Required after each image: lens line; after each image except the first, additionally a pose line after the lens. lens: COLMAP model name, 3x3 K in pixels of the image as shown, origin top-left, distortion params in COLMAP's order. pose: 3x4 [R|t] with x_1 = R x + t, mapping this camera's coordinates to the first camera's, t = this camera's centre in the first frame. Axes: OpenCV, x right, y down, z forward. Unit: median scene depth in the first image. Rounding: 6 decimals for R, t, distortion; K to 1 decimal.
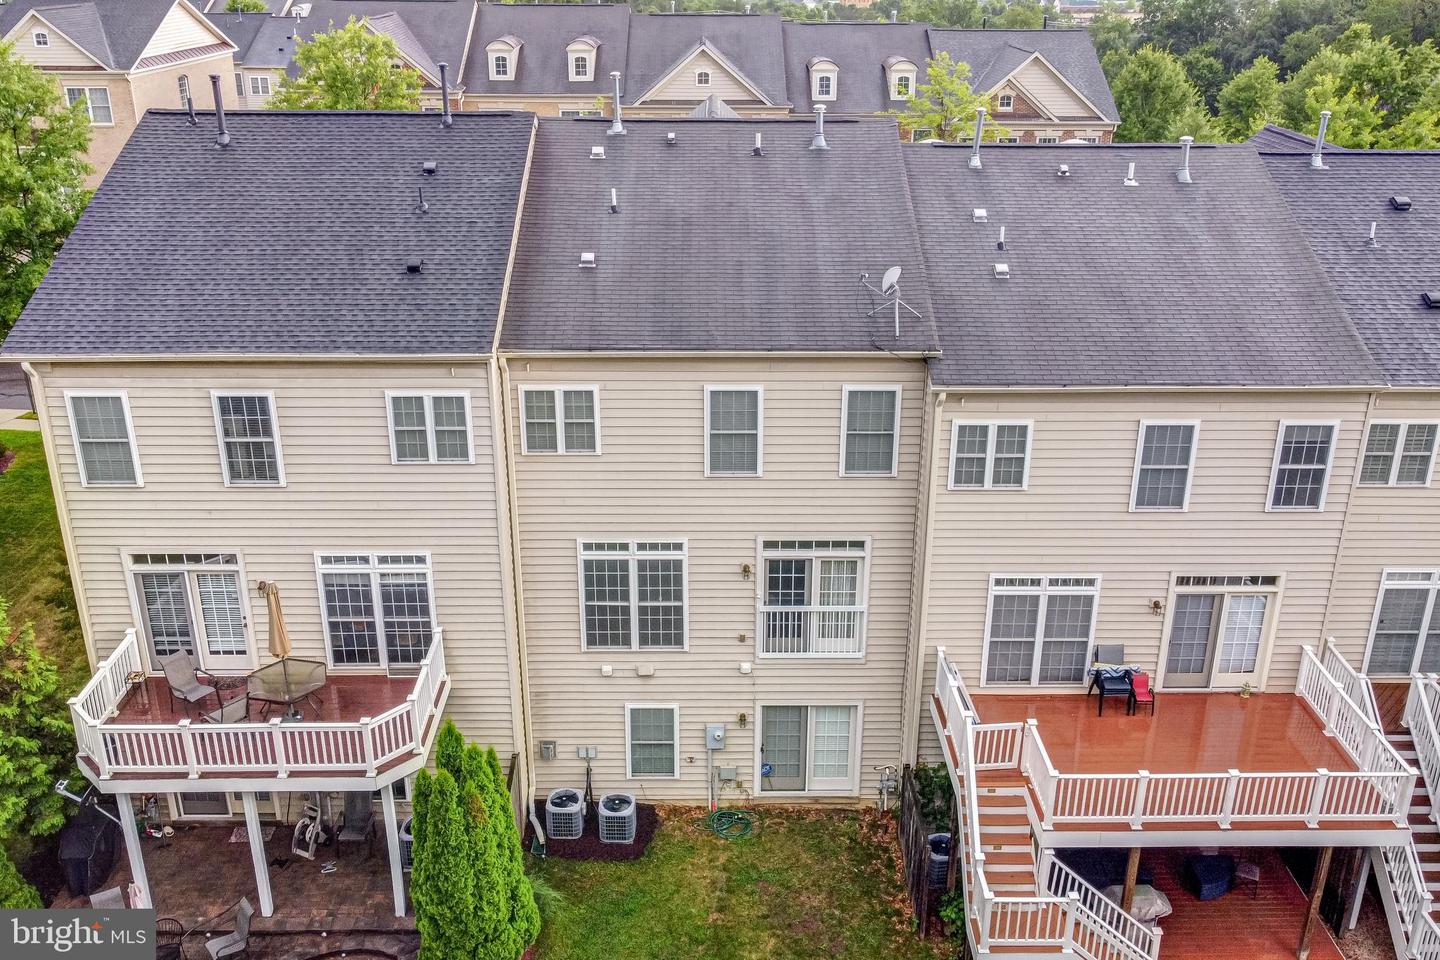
lens RADIAL K [[1300.1, 0, 728.3], [0, 1300.1, 476.1], [0, 0, 1]] dist [0.006233, -0.019853]
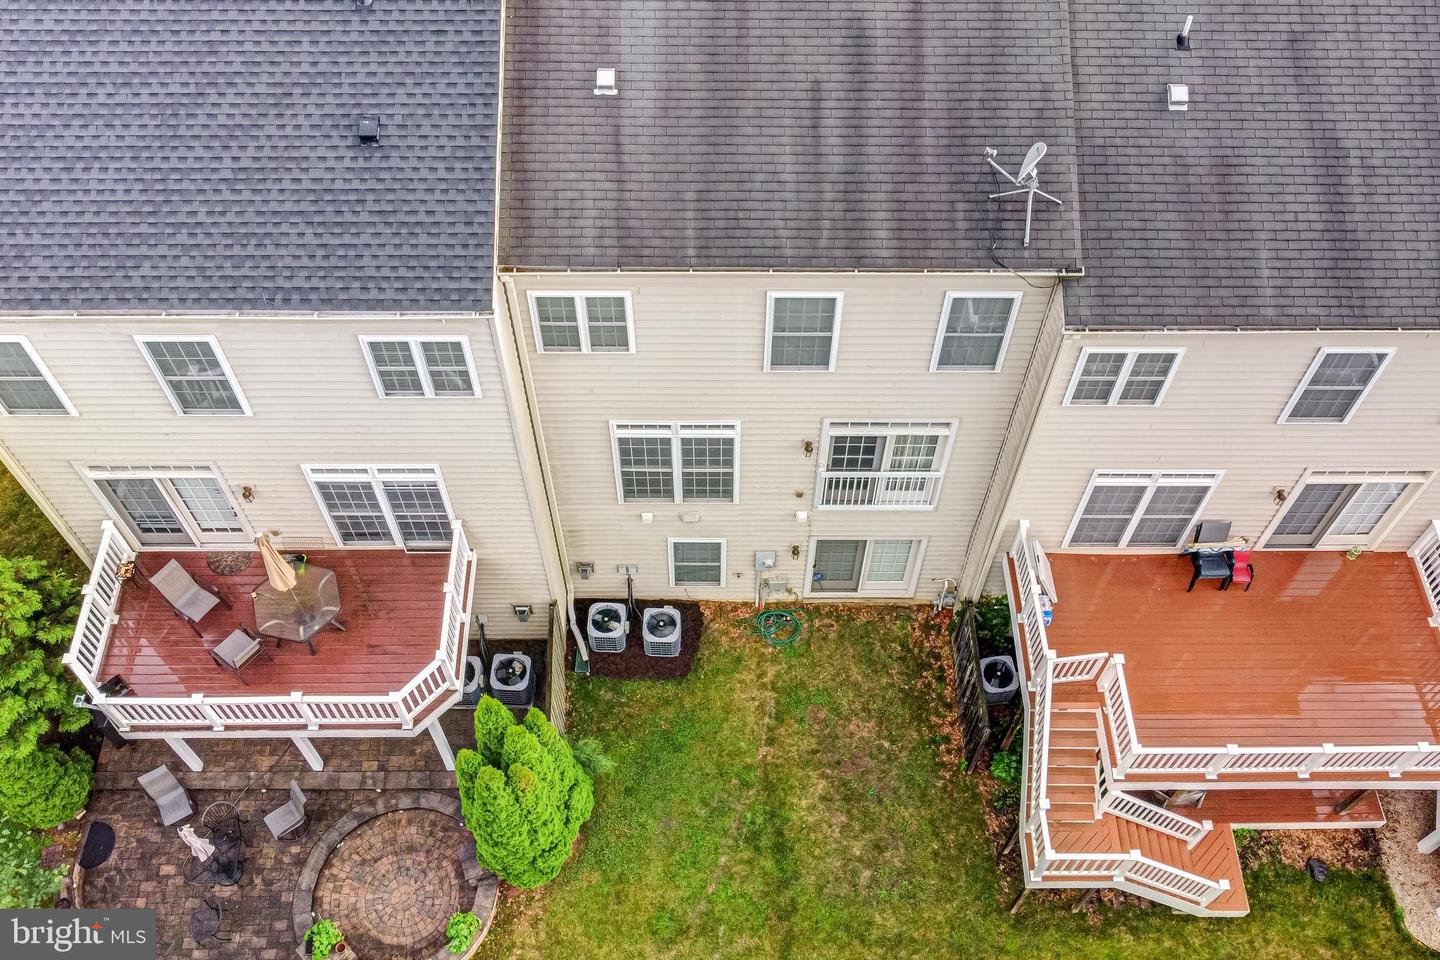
lens RADIAL K [[1300.1, 0, 728.3], [0, 1300.1, 476.1], [0, 0, 1]] dist [0.006233, -0.019853]
pose [[0.999970, 0.007737, 0.000071, -0.039676], [-0.006449, 0.828461, 0.560010, -0.397498], [0.004274, -0.559994, 0.828486, 0.288306]]
